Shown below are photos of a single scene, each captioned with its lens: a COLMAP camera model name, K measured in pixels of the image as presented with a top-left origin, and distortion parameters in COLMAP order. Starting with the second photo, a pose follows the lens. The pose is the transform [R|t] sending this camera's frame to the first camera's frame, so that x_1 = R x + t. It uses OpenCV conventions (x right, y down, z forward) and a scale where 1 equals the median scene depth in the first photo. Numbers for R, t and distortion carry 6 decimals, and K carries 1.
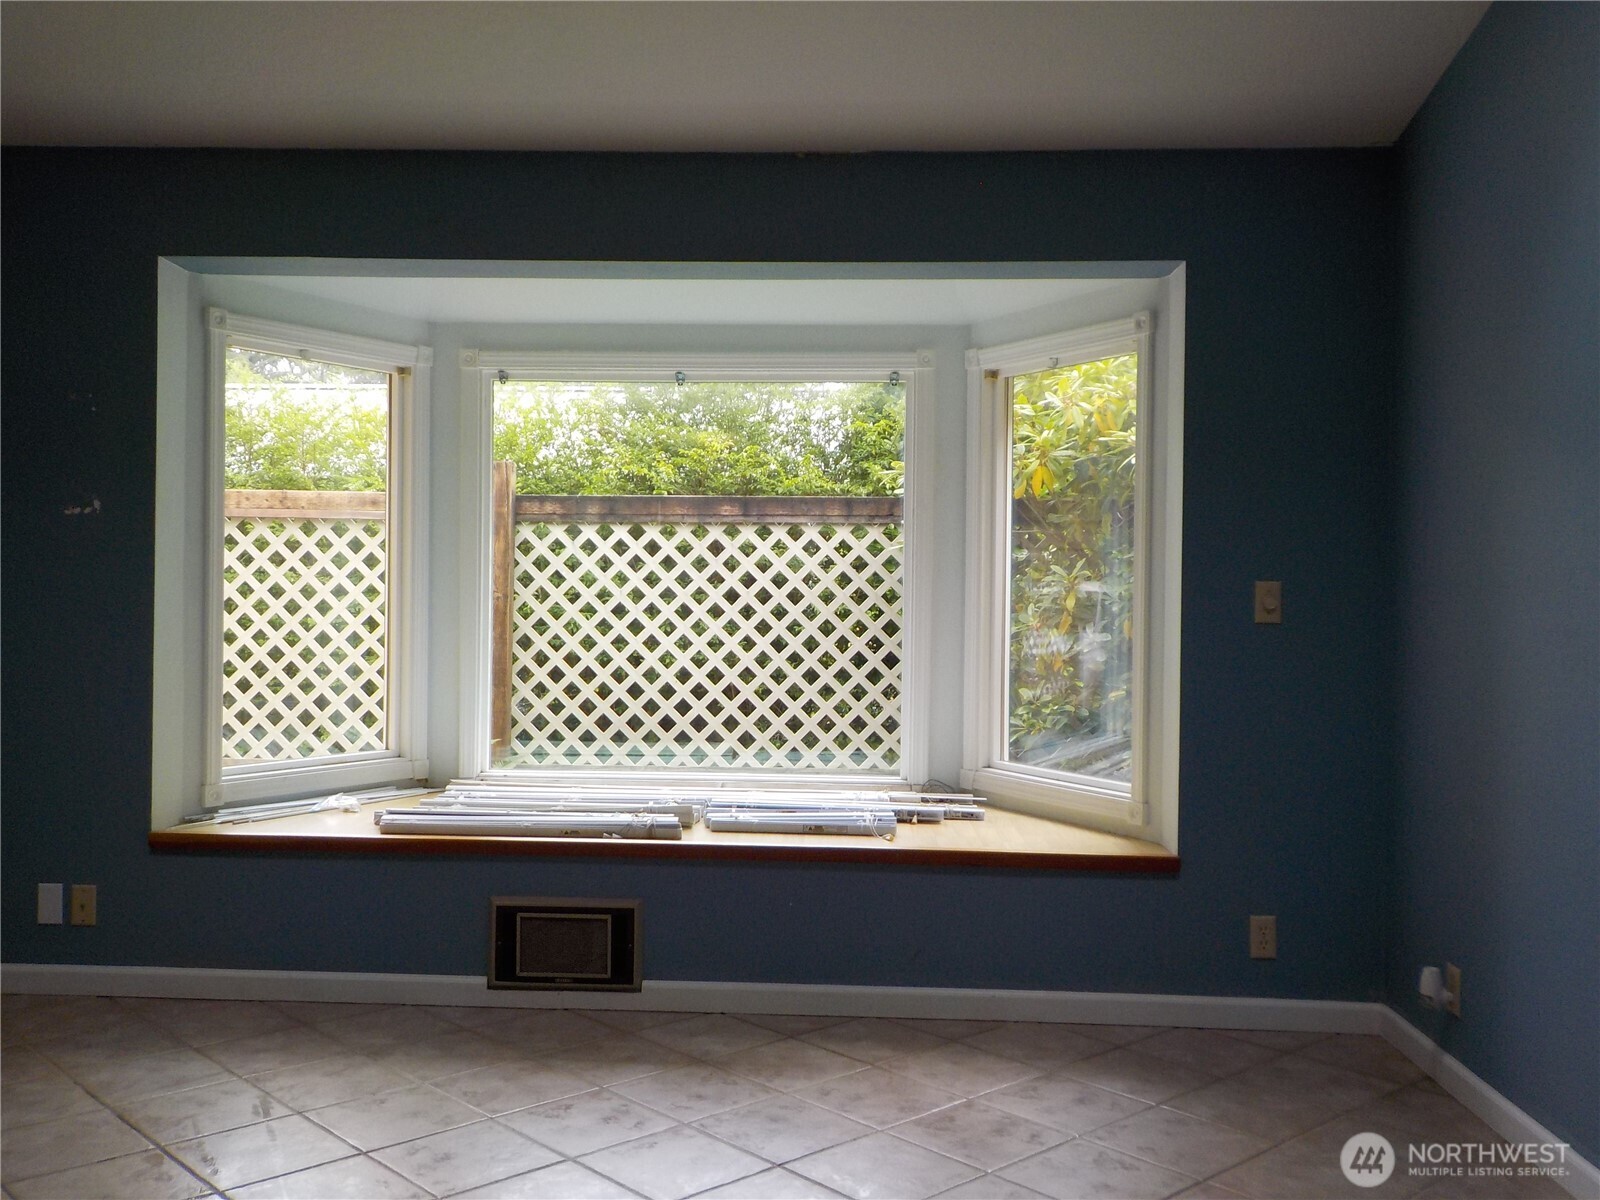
lens RADIAL K [[1507.1, 0, 797.2], [0, 1507.1, 581.0], [0, 0, 1]] dist [0.035853, 0.004674]
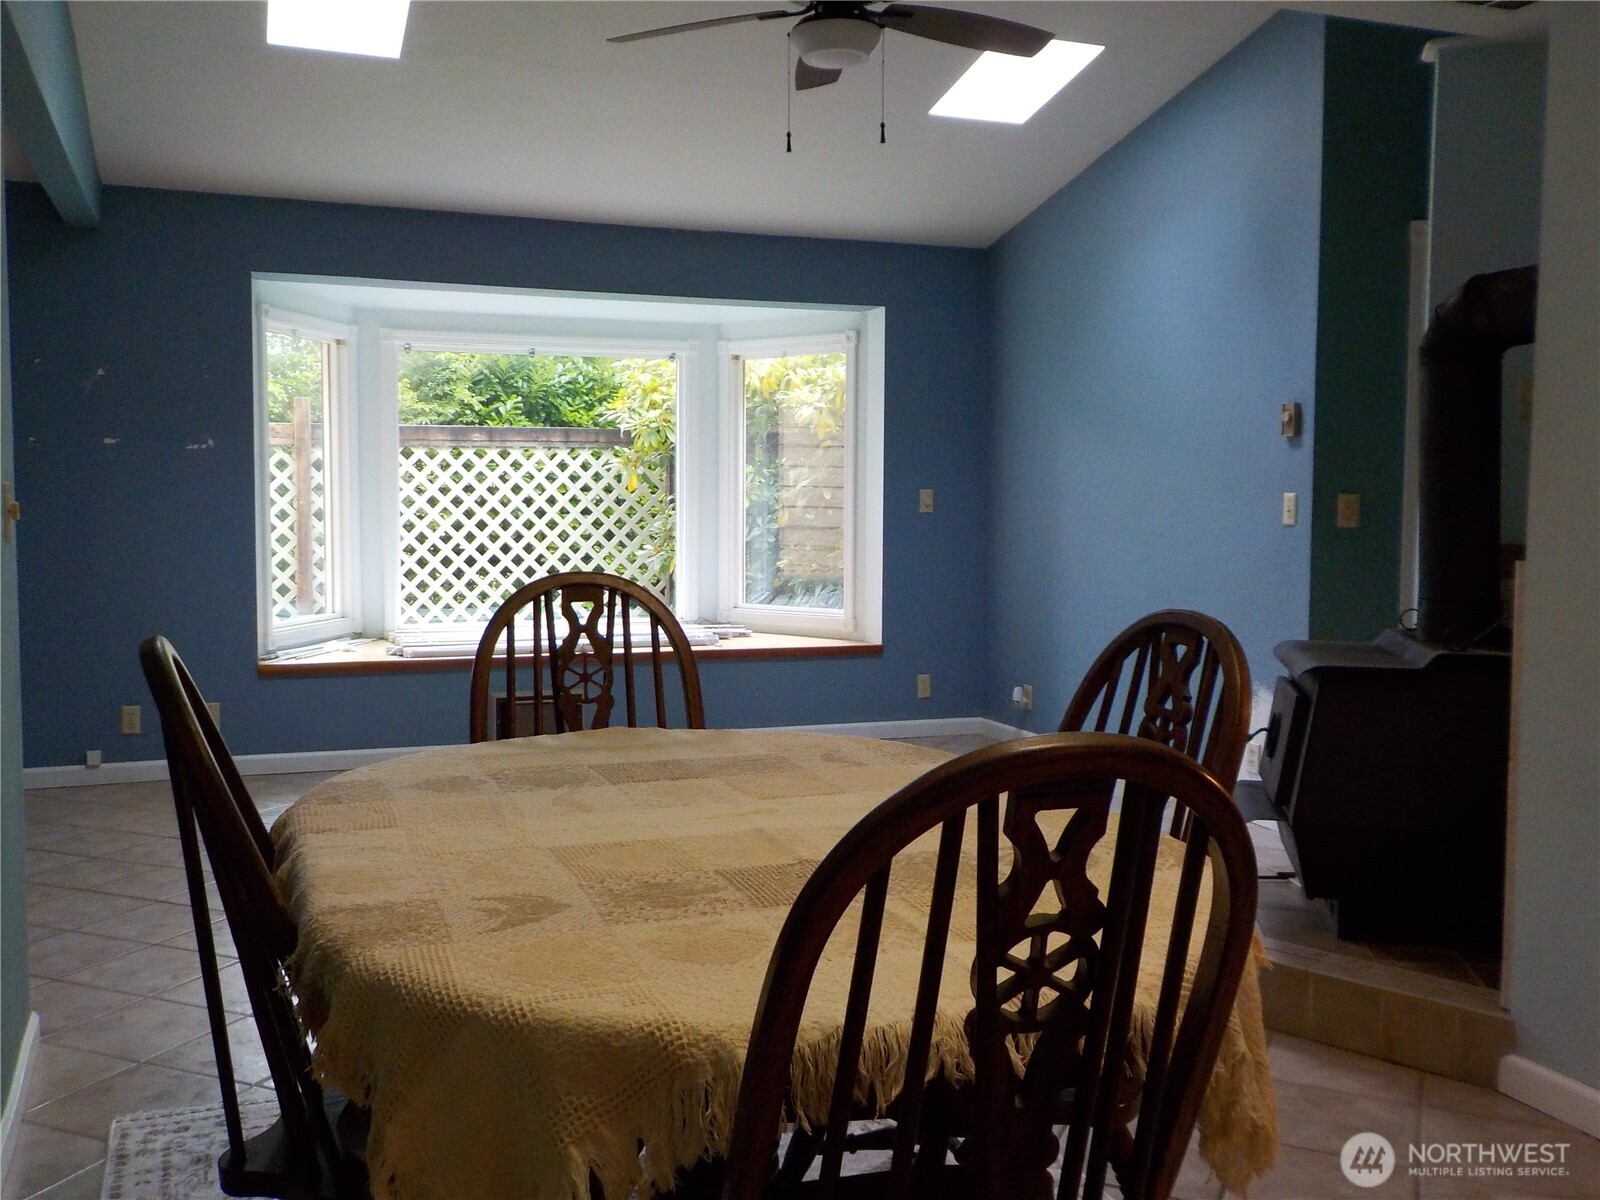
lens RADIAL K [[1507.1, 0, 797.2], [0, 1507.1, 581.0], [0, 0, 1]] dist [0.035853, 0.004674]
pose [[0.912592, -0.033032, 0.407534, -0.511264], [0.006402, 0.997763, 0.066536, -0.010388], [-0.408821, -0.058111, 0.910763, -0.519787]]
